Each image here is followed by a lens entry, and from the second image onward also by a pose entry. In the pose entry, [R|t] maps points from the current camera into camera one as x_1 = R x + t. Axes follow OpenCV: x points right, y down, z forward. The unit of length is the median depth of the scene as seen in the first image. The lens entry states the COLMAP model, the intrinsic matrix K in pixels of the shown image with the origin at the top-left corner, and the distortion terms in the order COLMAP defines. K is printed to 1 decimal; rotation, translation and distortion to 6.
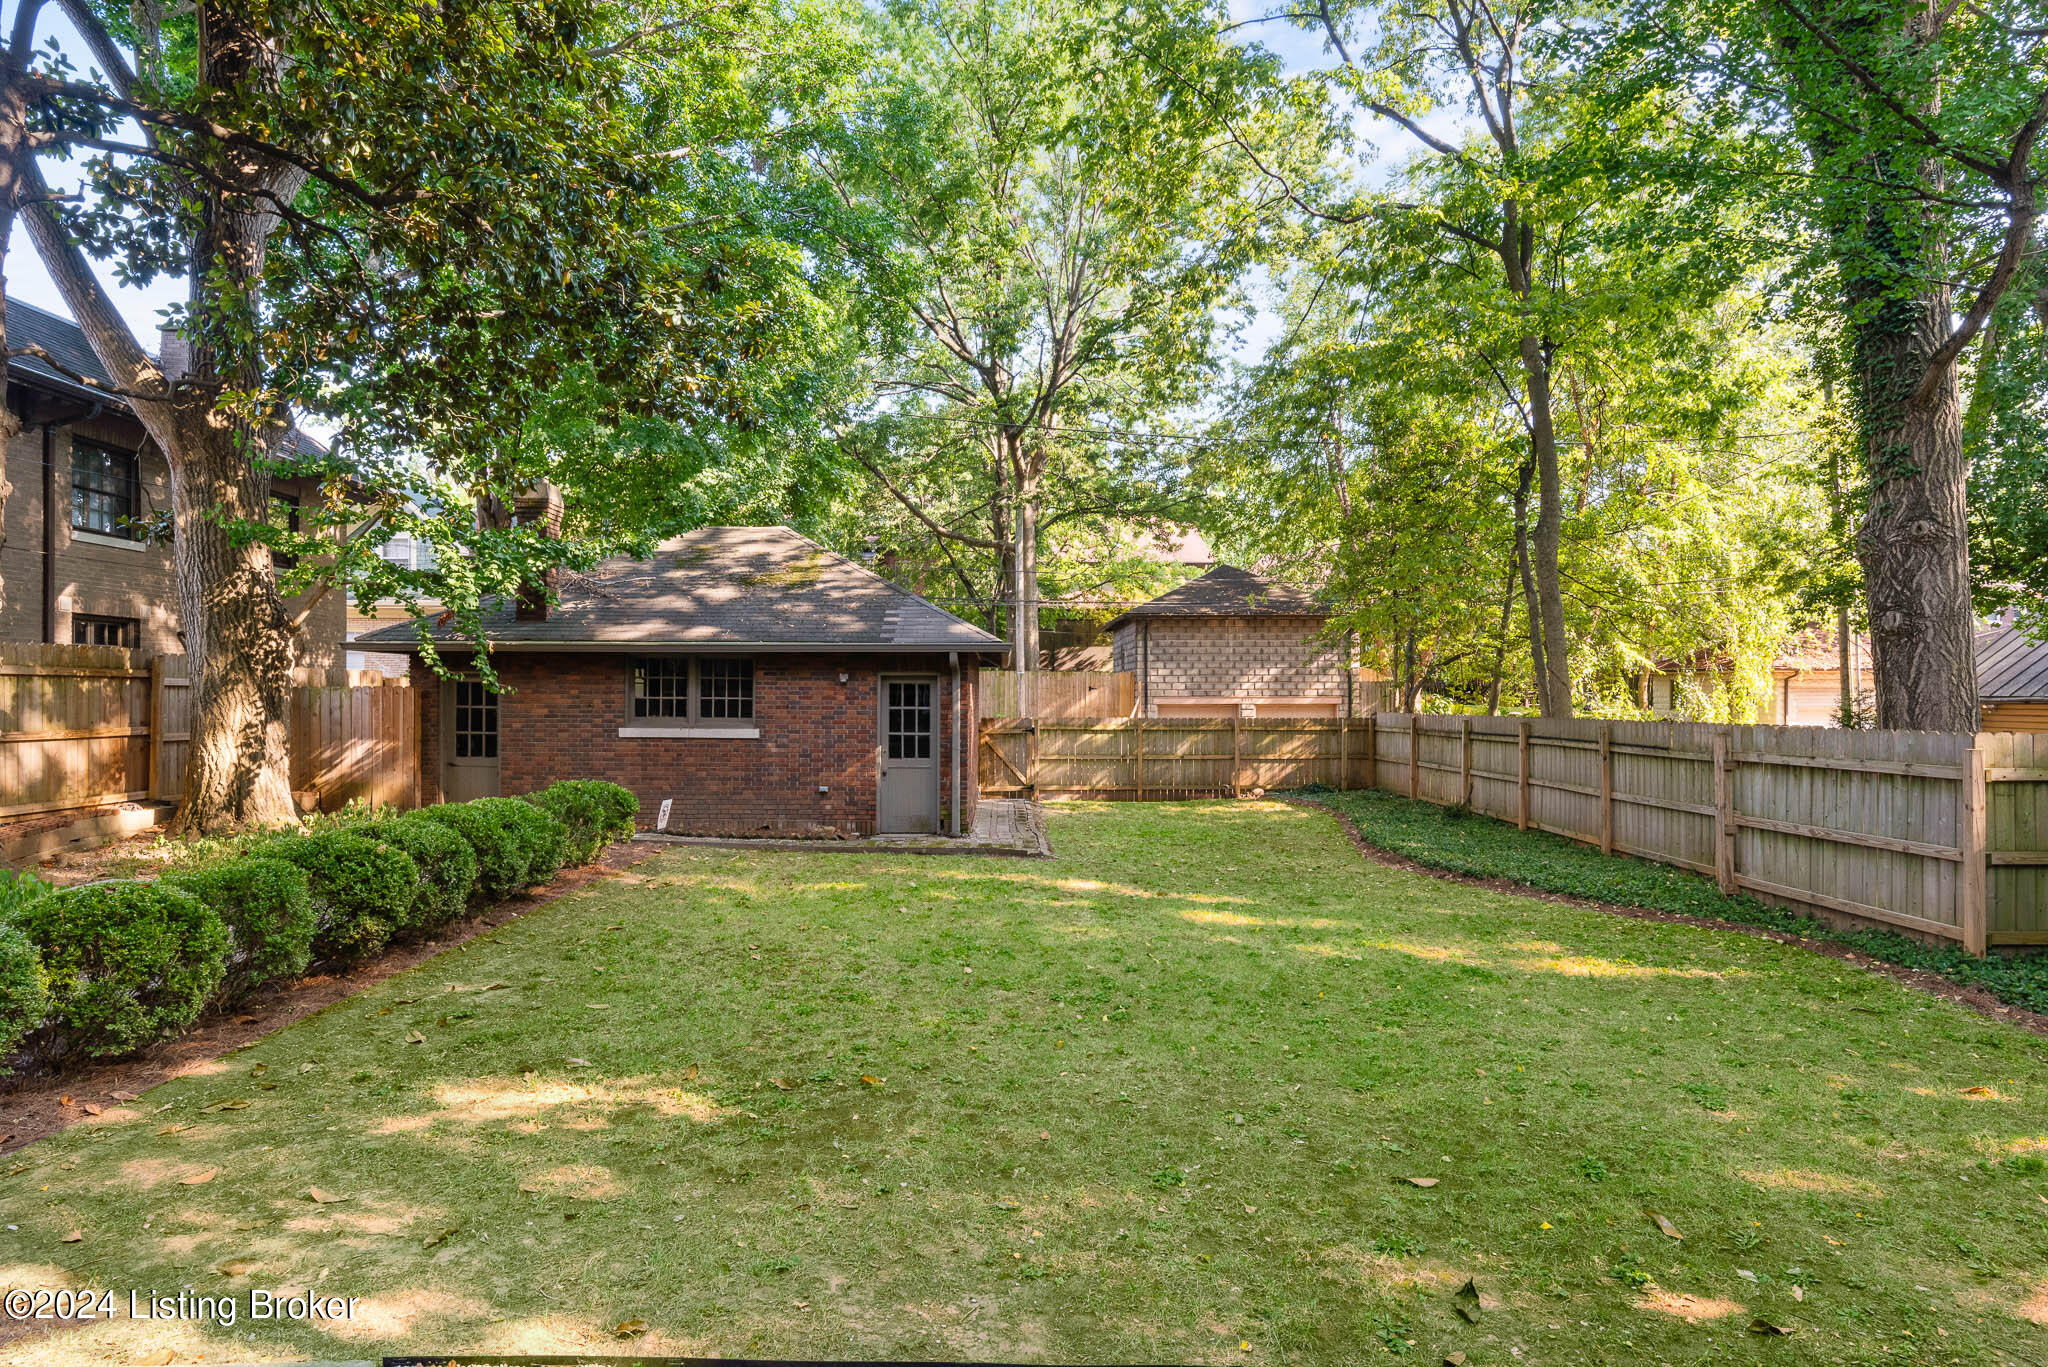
lens RADIAL K [[1077.5, 0, 1020.7], [0, 1077.5, 690.6], [0, 0, 1]] dist [0.002325, 0.000074]
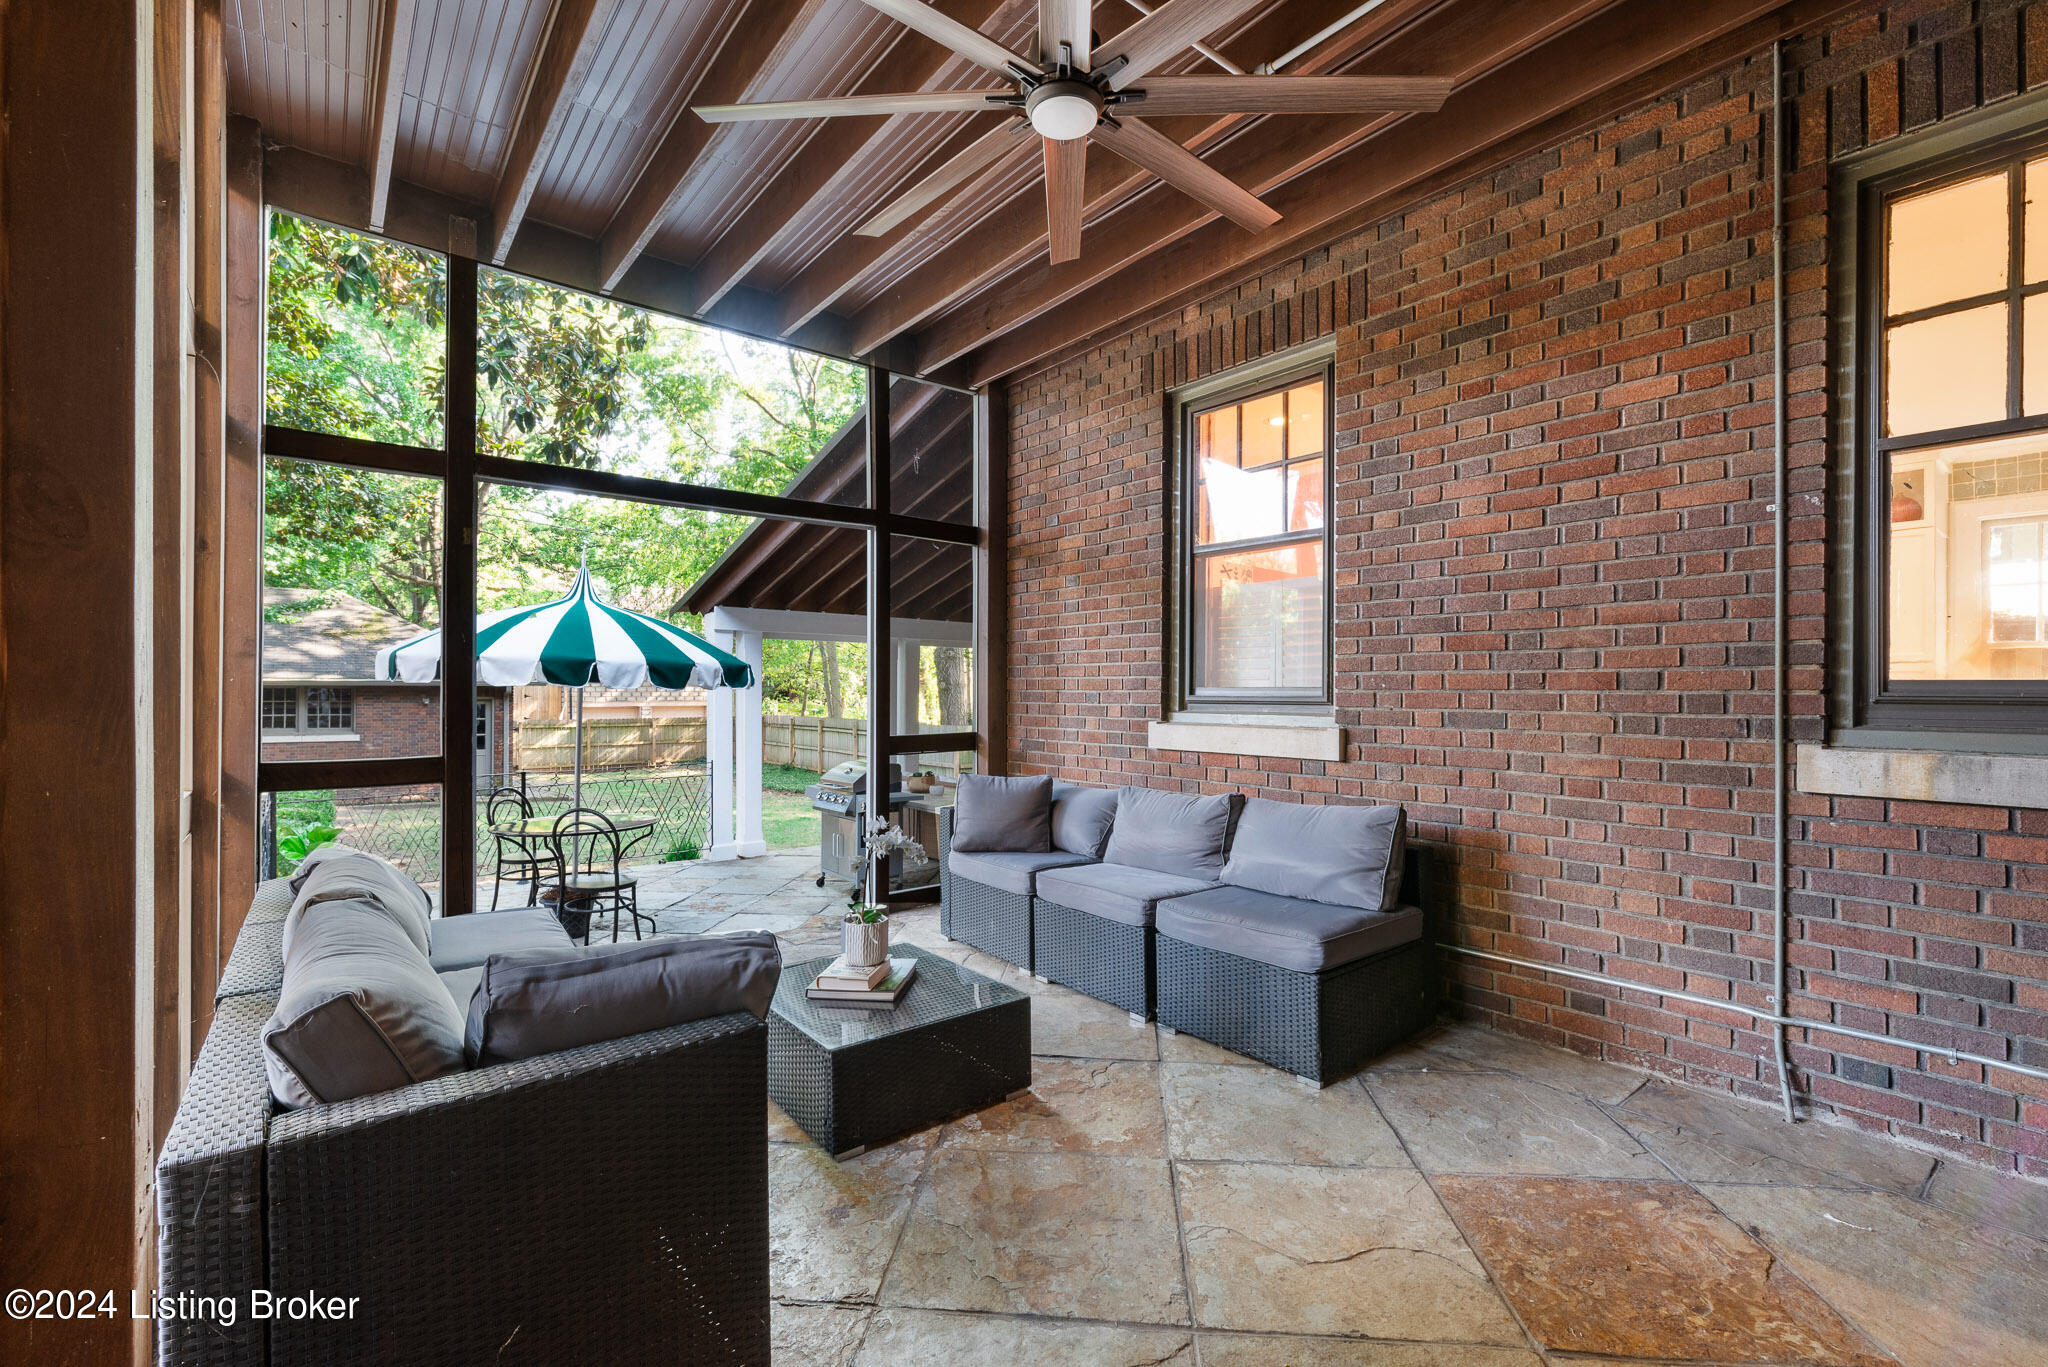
lens RADIAL K [[890.3, 0, 1024.6], [0, 890.3, 689.9], [0, 0, 1]] dist [-0.000504, -0.000024]
pose [[0.785336, 0.001866, 0.619067, -0.280025], [-0.004606, 0.999985, 0.002829, -0.035762], [-0.619052, -0.005073, 0.785333, -0.573090]]
